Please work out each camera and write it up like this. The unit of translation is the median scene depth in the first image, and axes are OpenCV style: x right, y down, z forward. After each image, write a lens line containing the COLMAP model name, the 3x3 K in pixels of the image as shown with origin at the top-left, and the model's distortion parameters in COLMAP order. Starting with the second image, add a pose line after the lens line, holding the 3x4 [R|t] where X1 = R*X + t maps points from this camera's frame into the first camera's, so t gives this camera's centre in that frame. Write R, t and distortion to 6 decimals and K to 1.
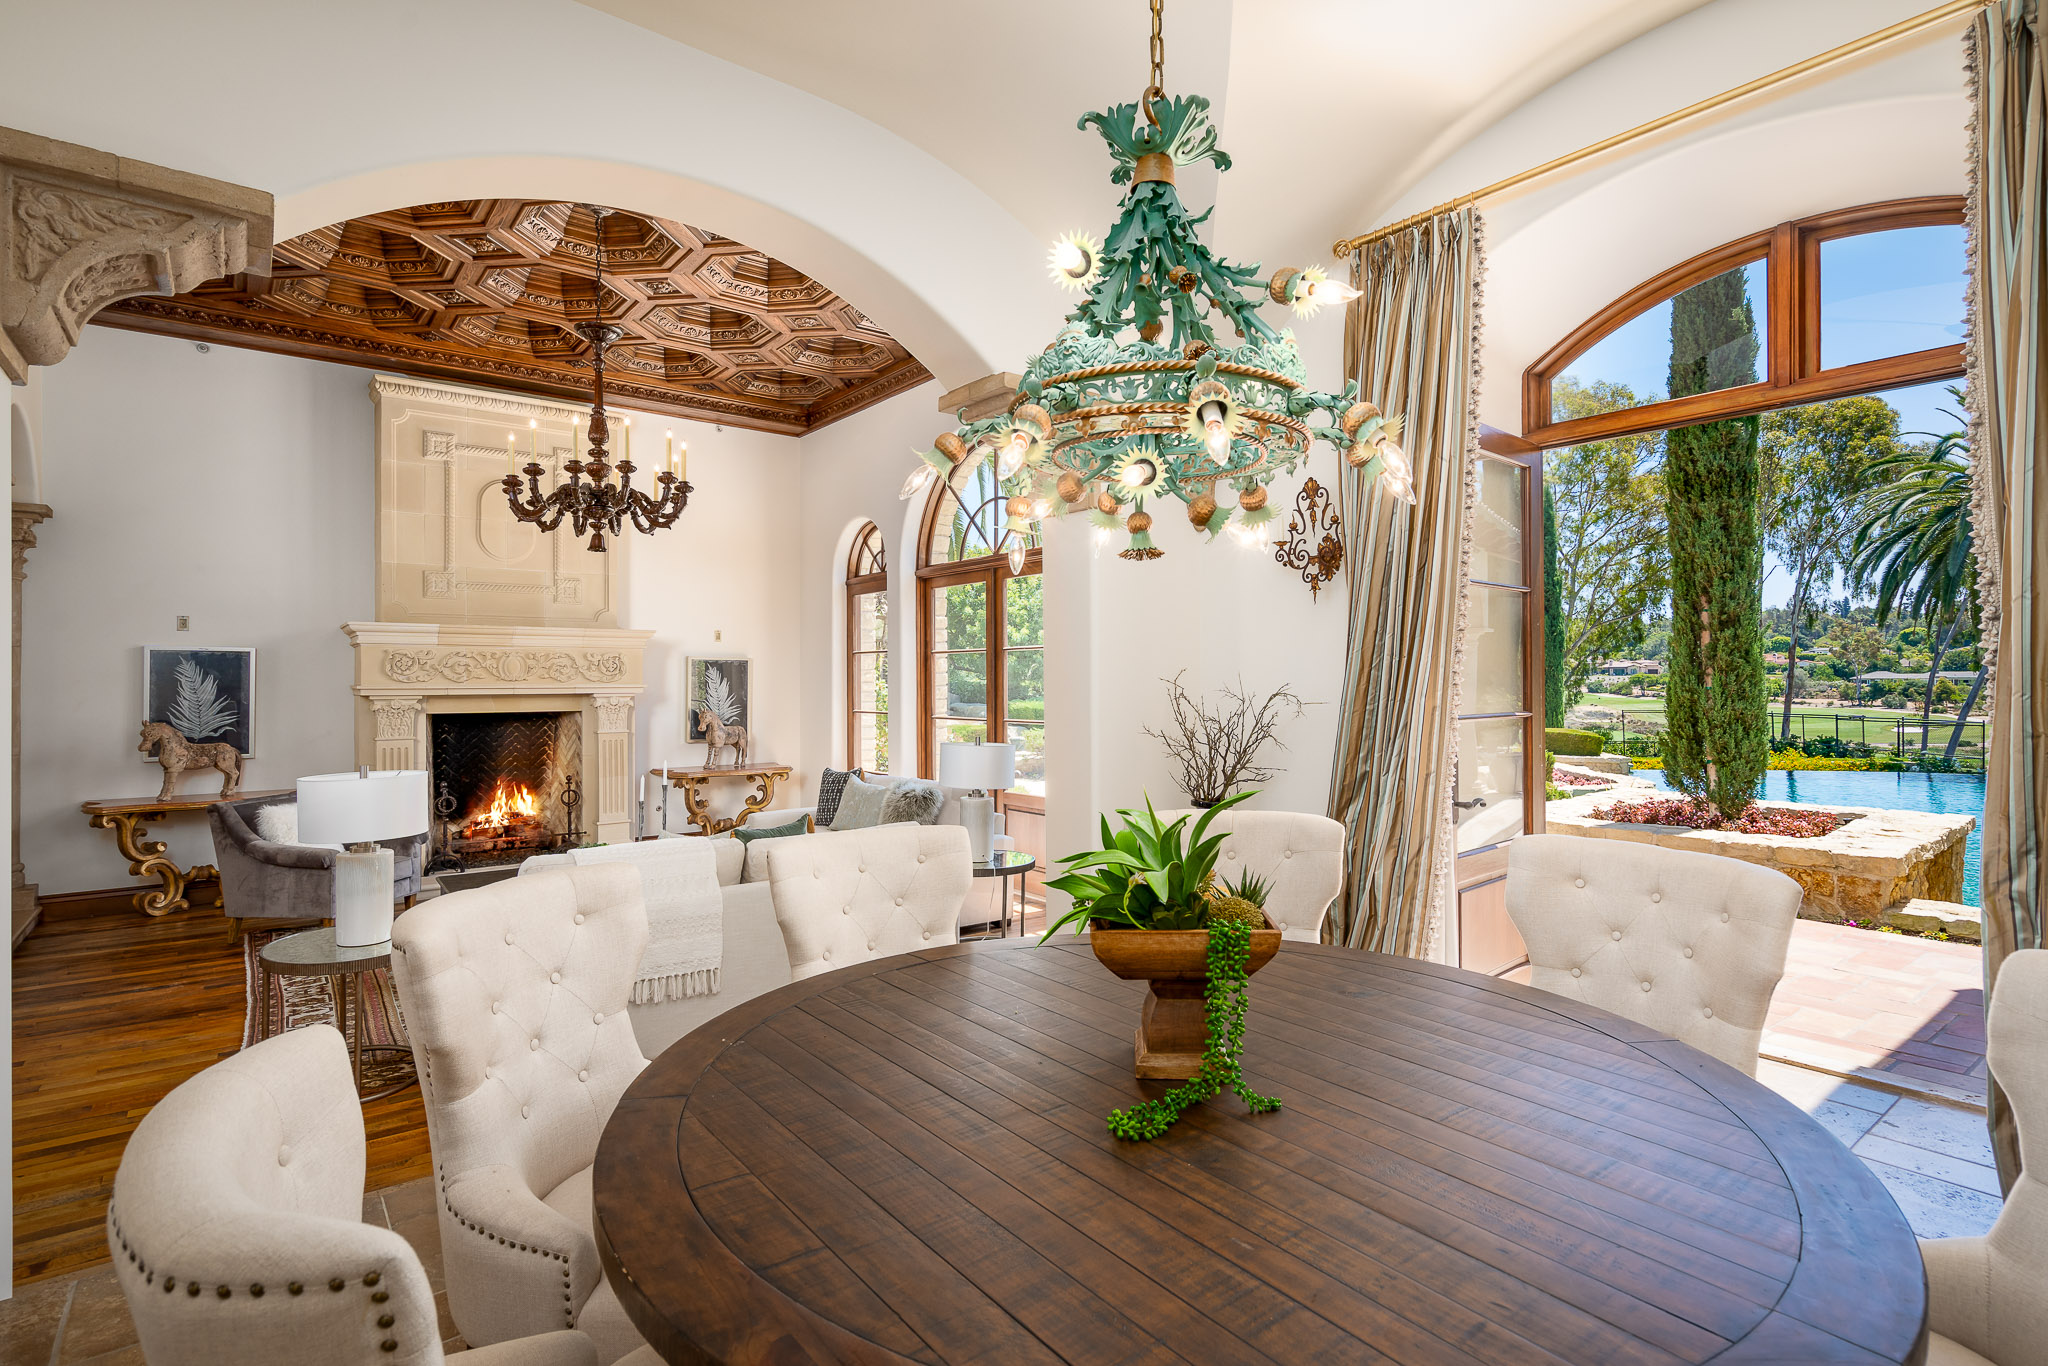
lens RADIAL K [[996.8, 0, 1040.2], [0, 996.8, 667.4], [0, 0, 1]] dist [0.001276, 0.002948]
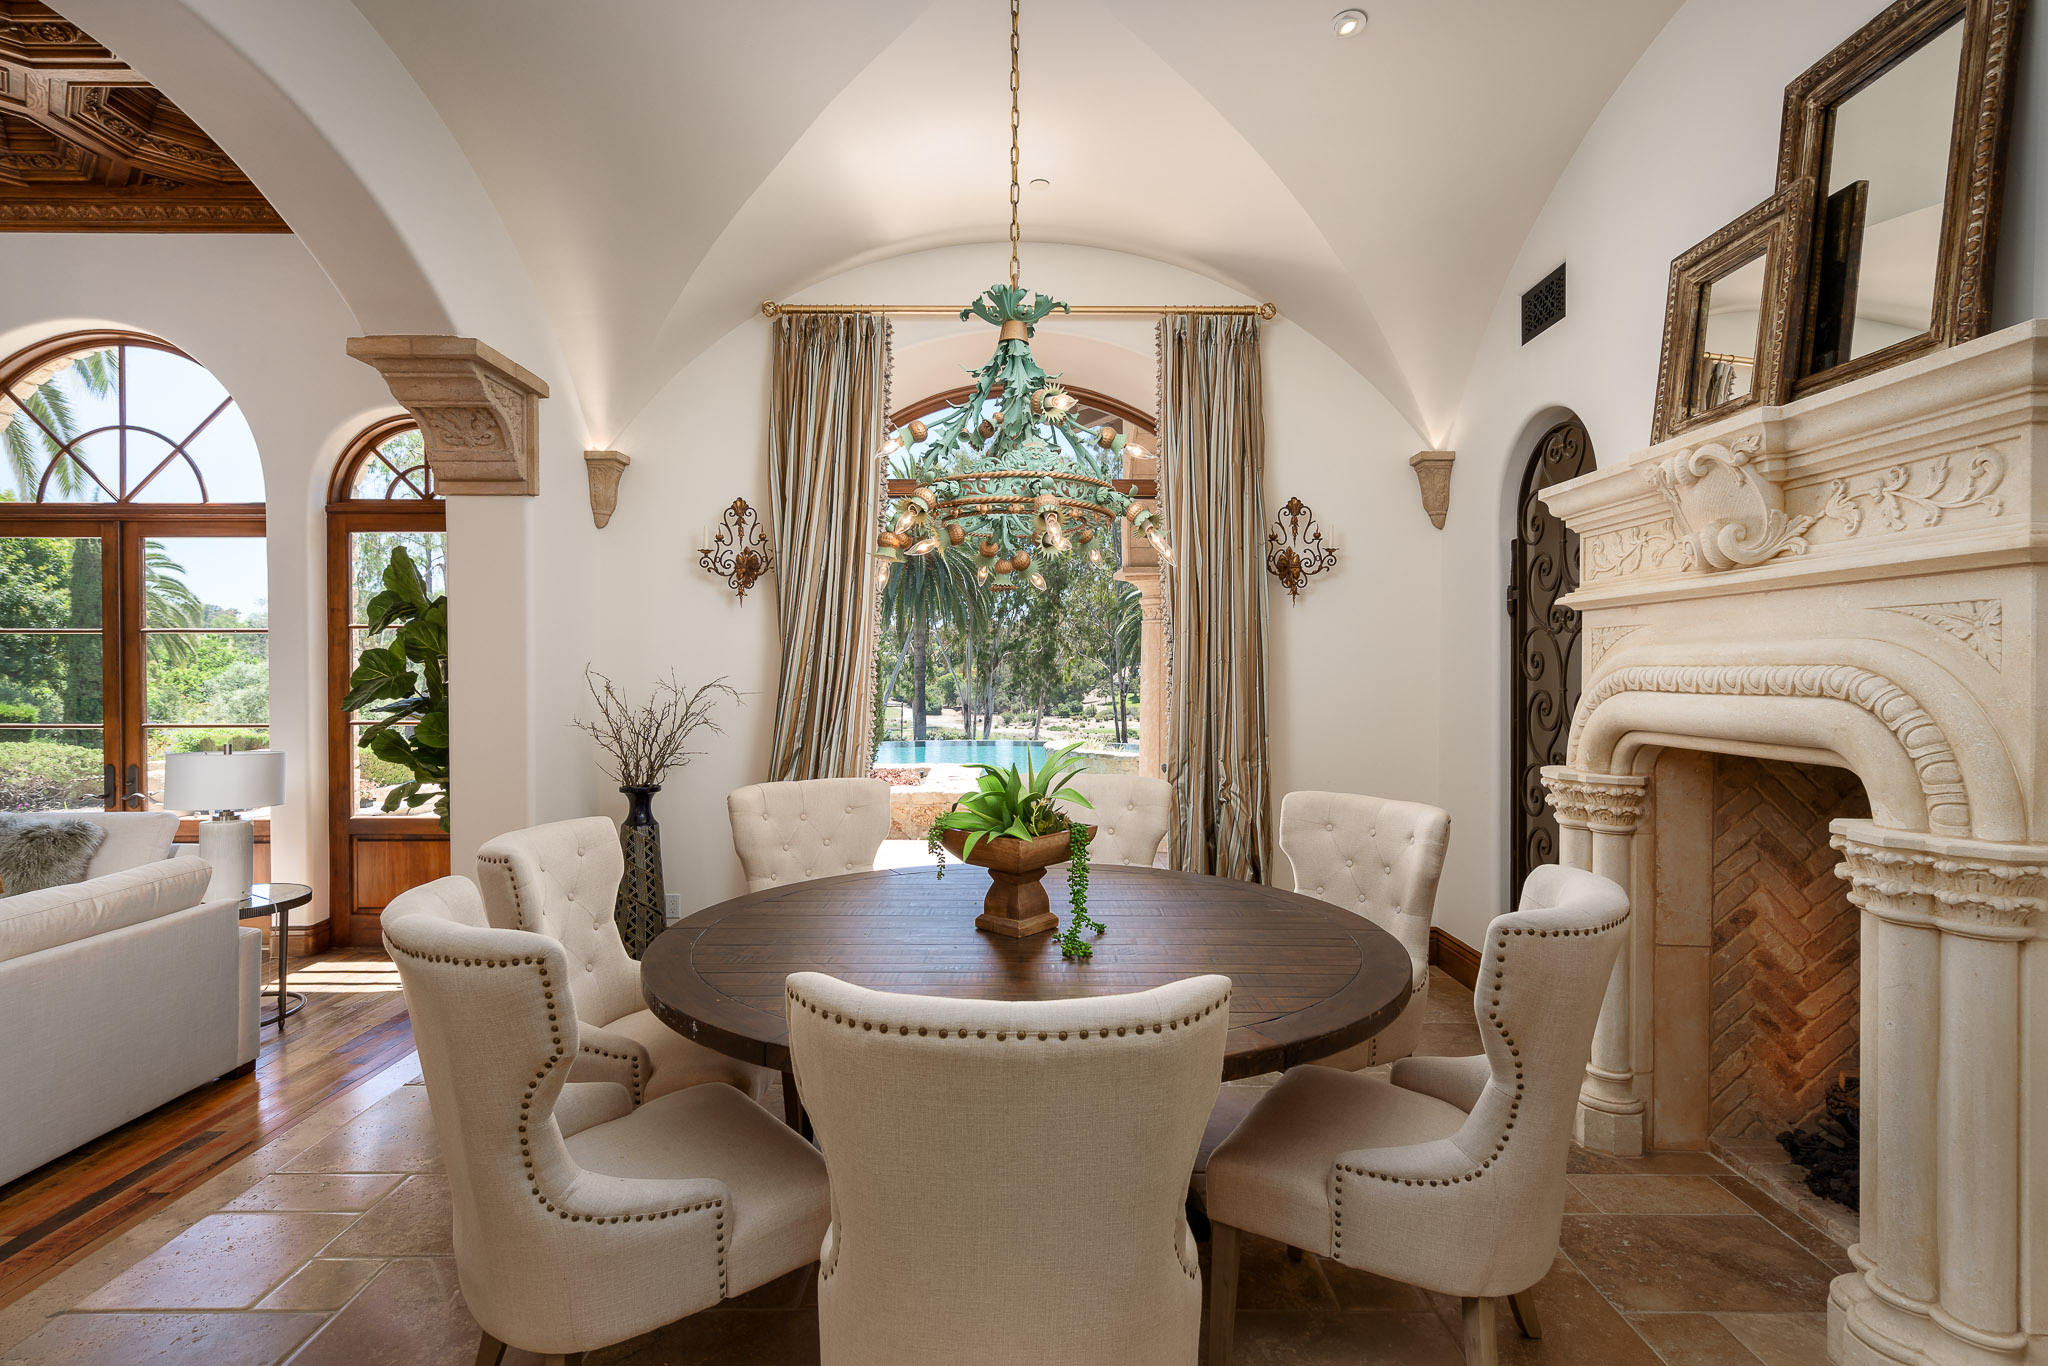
lens RADIAL K [[996.8, 0, 1025.8], [0, 996.8, 672.4], [0, 0, 1]] dist [0.001276, 0.002948]
pose [[0.617405, 0.001904, 0.786643, -0.214292], [-0.010941, 0.999921, 0.006167, 0.000416], [-0.786569, -0.012414, 0.617377, 0.013064]]
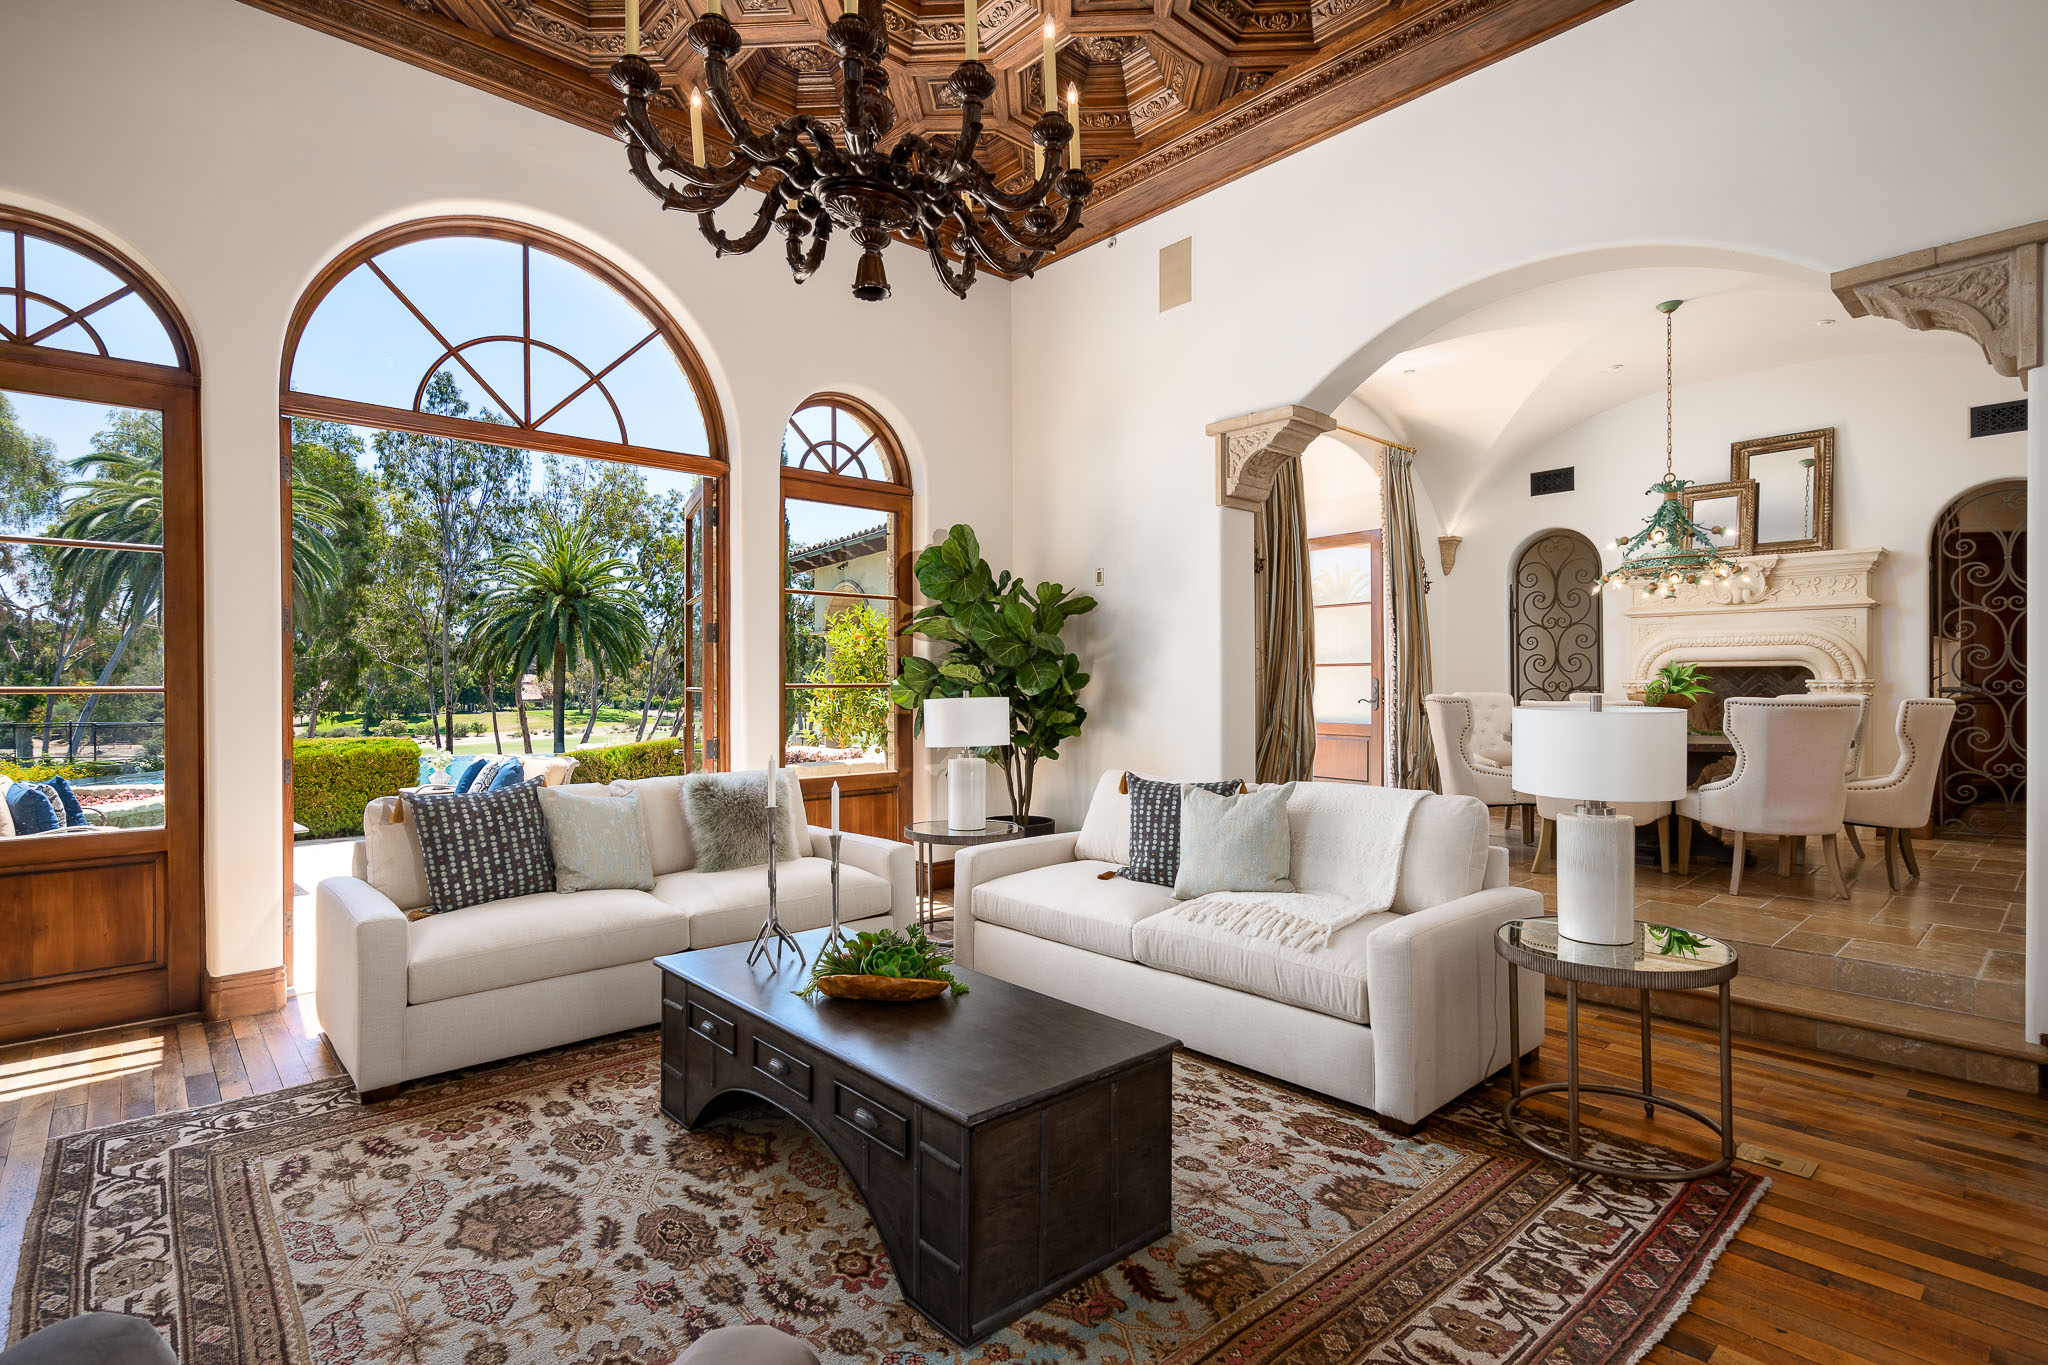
lens RADIAL K [[996.8, 0, 1013.2], [0, 996.8, 673.3], [0, 0, 1]] dist [0.001276, 0.002948]
pose [[-0.064825, 0.012712, 0.997816, -0.706883], [-0.007193, 0.999887, -0.013206, 0.048485], [-0.997871, -0.008034, -0.064726, 0.750983]]
